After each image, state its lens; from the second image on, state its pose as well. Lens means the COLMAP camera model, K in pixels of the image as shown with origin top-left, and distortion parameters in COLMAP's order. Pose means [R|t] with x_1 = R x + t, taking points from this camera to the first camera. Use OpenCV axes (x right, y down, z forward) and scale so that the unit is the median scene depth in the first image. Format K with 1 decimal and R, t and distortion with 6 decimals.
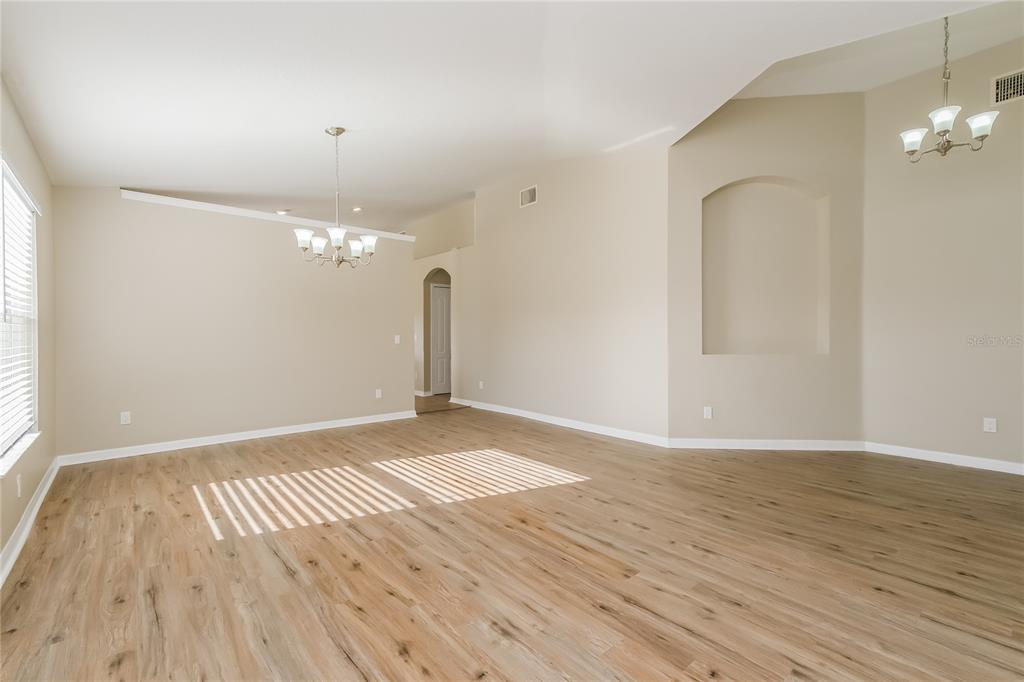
lens RADIAL K [[438.6, 0, 516.7], [0, 438.6, 333.4], [0, 0, 1]] dist [0.002212, 0.000270]
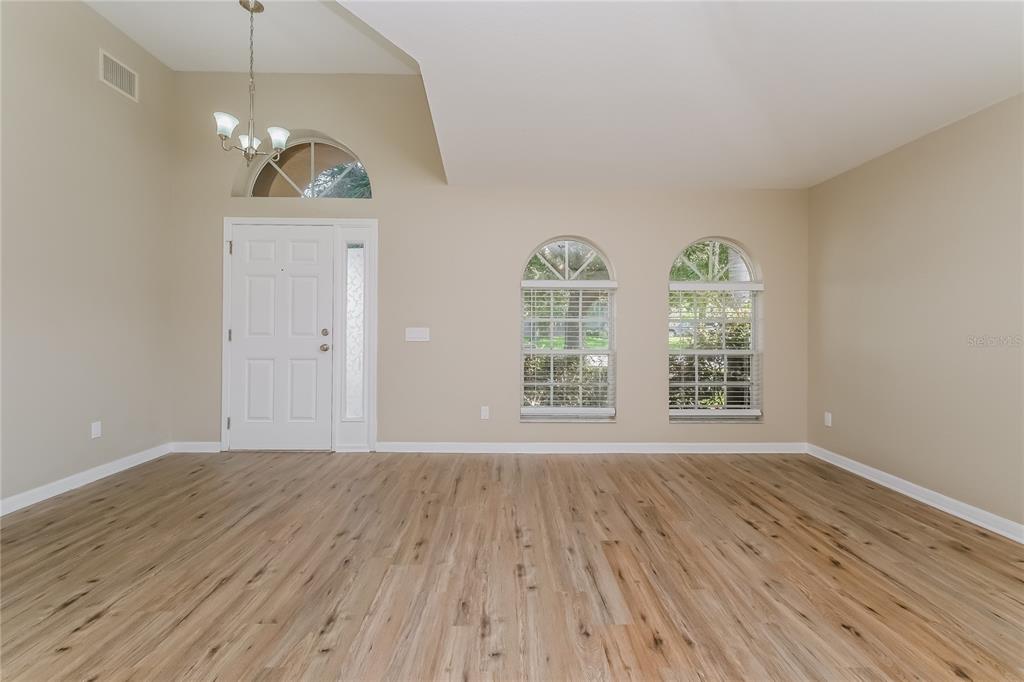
lens RADIAL K [[438.6, 0, 516.7], [0, 438.6, 333.4], [0, 0, 1]] dist [0.002212, 0.000270]
pose [[-0.757785, -0.008451, 0.652450, -0.276948], [-0.003538, 0.999955, 0.008844, -0.001721], [-0.652495, 0.004393, -0.757780, 1.908425]]
